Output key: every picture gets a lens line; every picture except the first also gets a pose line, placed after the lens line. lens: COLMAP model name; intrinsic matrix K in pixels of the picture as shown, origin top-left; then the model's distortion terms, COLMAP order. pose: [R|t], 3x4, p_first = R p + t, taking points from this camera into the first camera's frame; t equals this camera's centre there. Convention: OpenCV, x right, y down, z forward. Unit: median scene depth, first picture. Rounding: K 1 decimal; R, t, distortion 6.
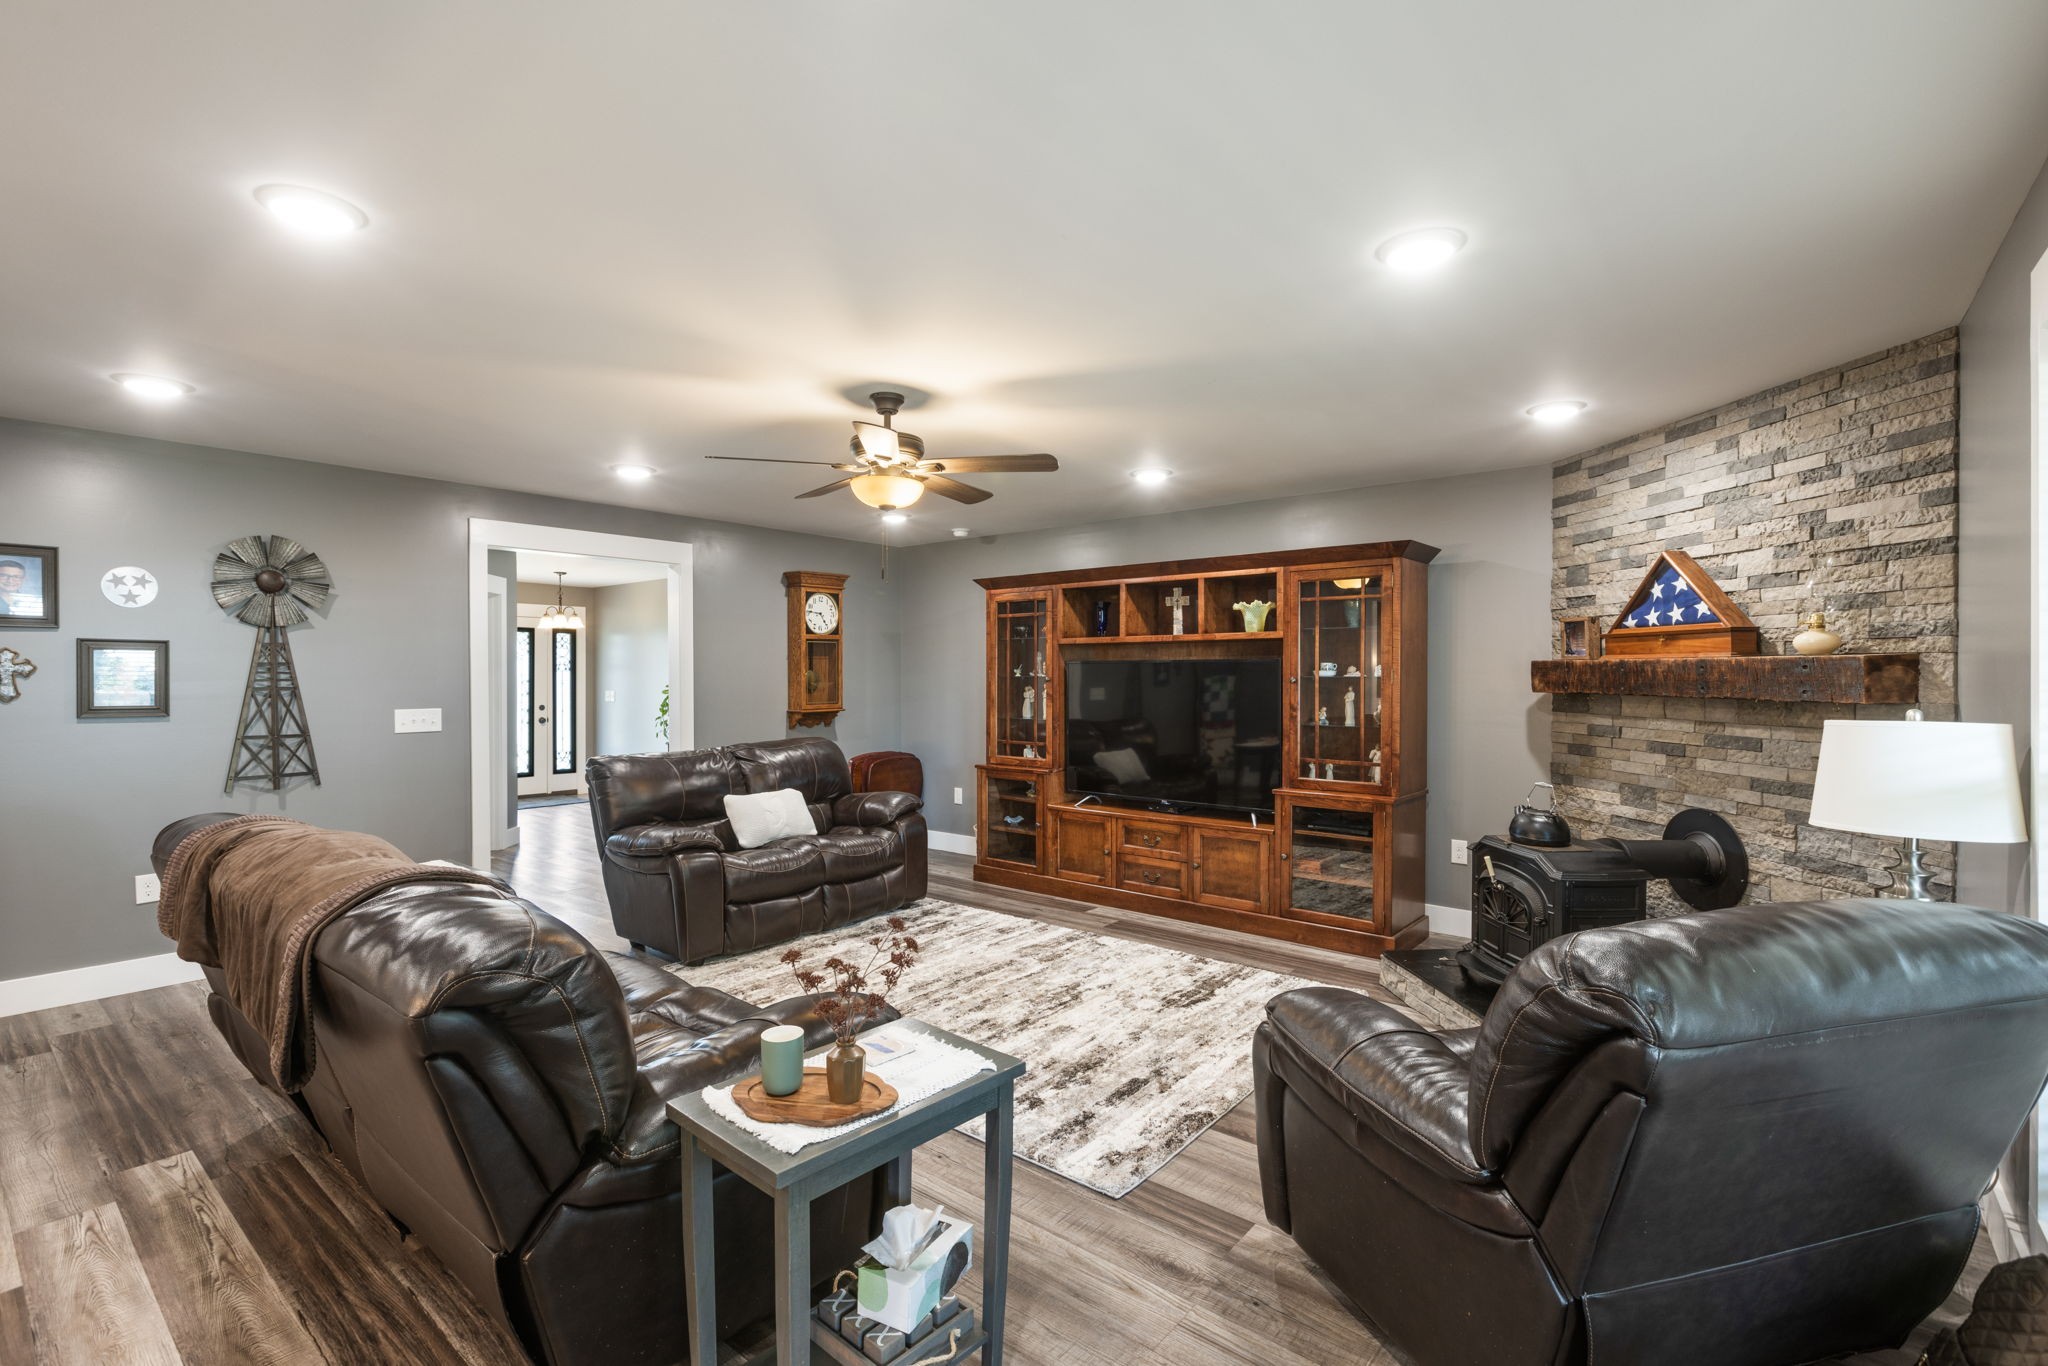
lens RADIAL K [[937.9, 0, 1024.0], [0, 937.9, 683.0], [0, 0, 1]] dist [0.013808, 0.000366]
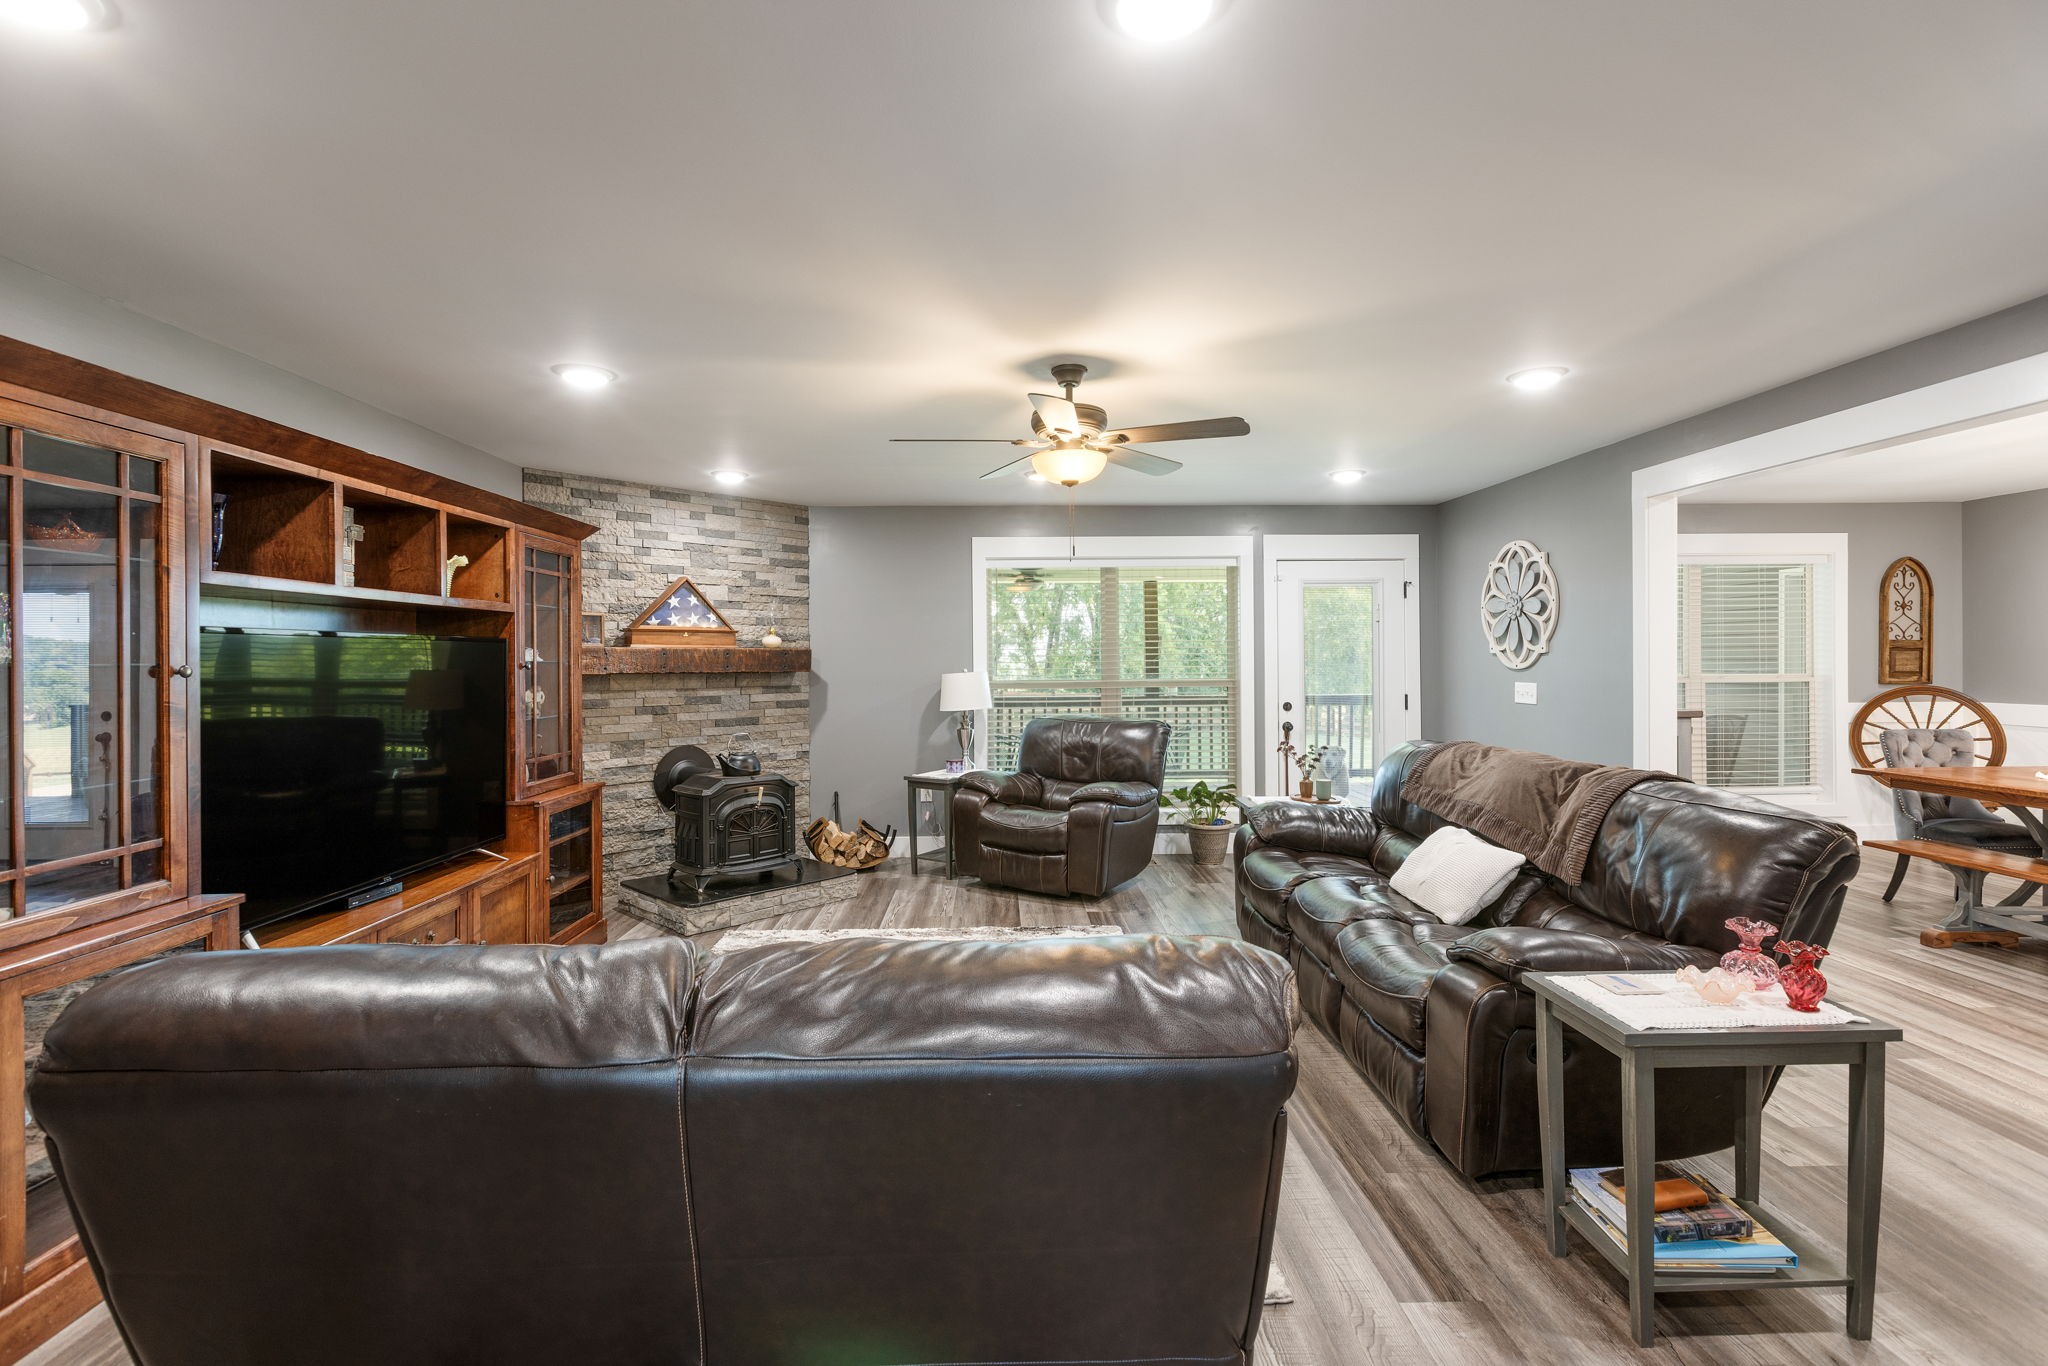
lens RADIAL K [[937.9, 0, 1024.0], [0, 937.9, 683.0], [0, 0, 1]] dist [0.013808, 0.000366]
pose [[-0.670148, -0.016677, 0.742040, -0.802112], [0.012896, 0.999335, 0.034106, -0.014488], [-0.742116, 0.032425, -0.669487, 1.622030]]
